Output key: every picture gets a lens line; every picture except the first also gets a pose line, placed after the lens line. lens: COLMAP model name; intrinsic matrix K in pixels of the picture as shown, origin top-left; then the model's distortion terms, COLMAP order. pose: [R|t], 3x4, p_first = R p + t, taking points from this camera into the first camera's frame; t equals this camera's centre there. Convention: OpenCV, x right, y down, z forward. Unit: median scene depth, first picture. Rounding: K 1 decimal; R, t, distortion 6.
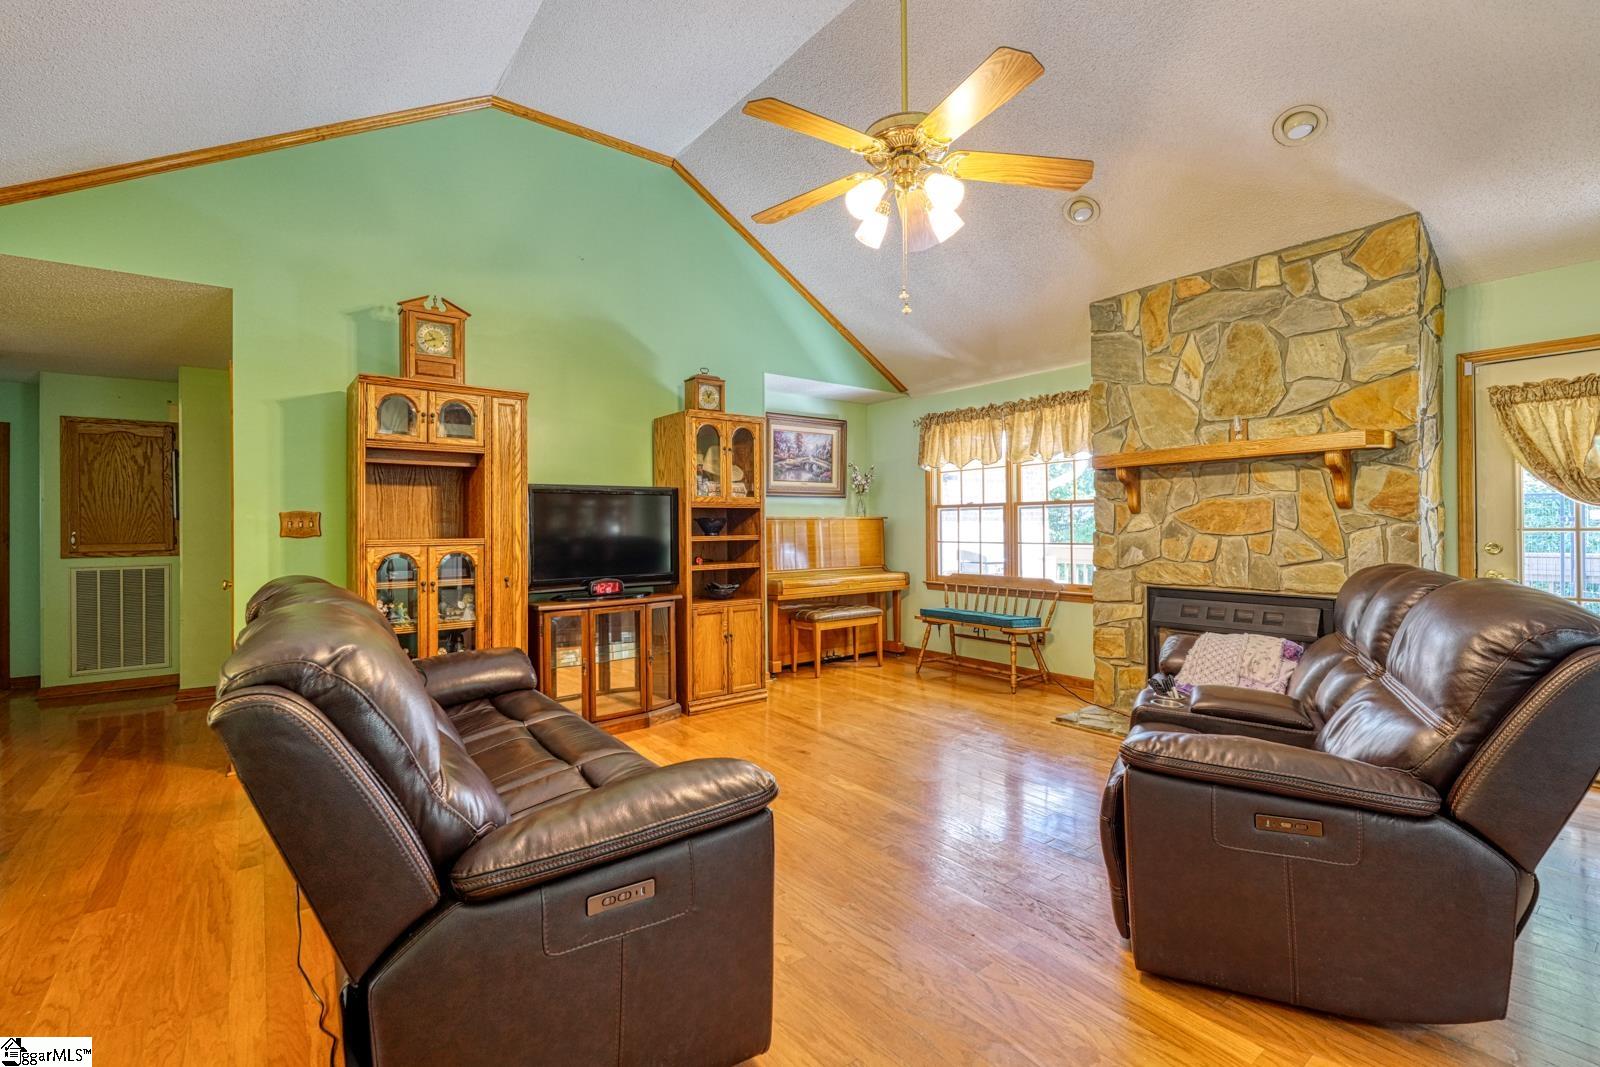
lens RADIAL K [[704.6, 0, 795.9], [0, 704.6, 526.8], [0, 0, 1]] dist [0.000373, -0.000021]
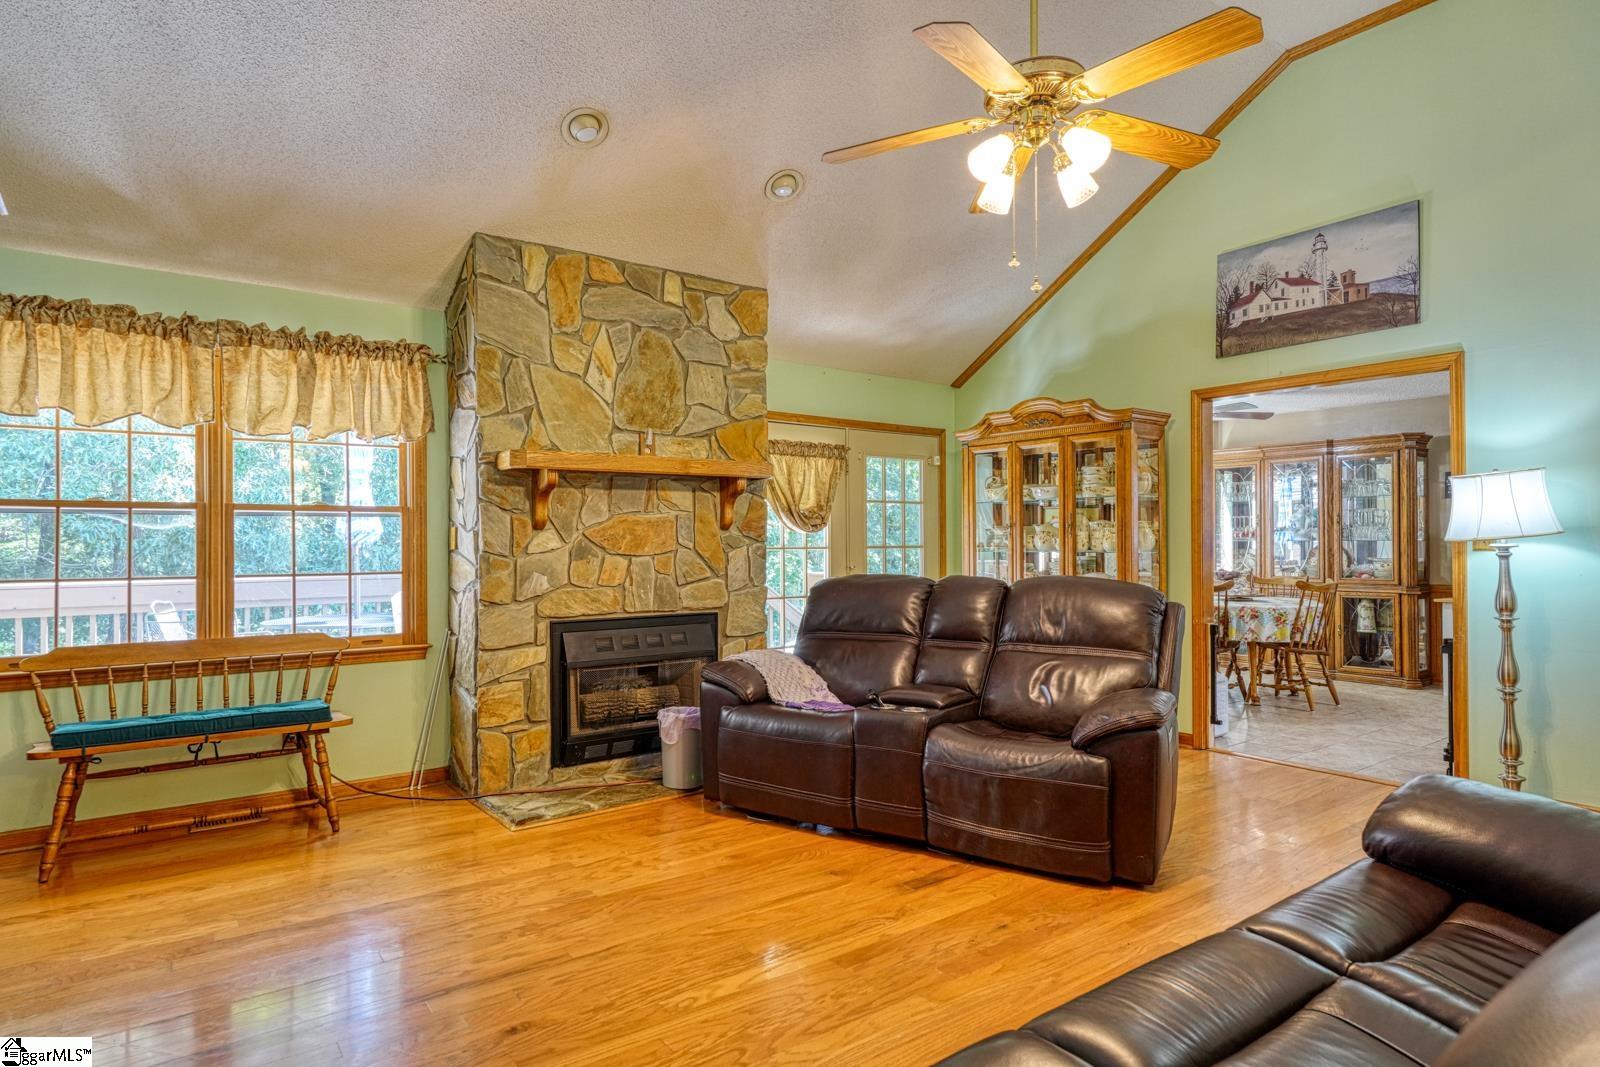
lens RADIAL K [[896.3, 0, 798.6], [0, 896.3, 539.5], [0, 0, 1]] dist [-0.001490, -0.000606]
pose [[0.007235, 0.012014, 0.999902, -0.540358], [0.004960, 0.999915, -0.012050, 0.005809], [-0.999962, 0.005047, 0.007175, 0.753142]]
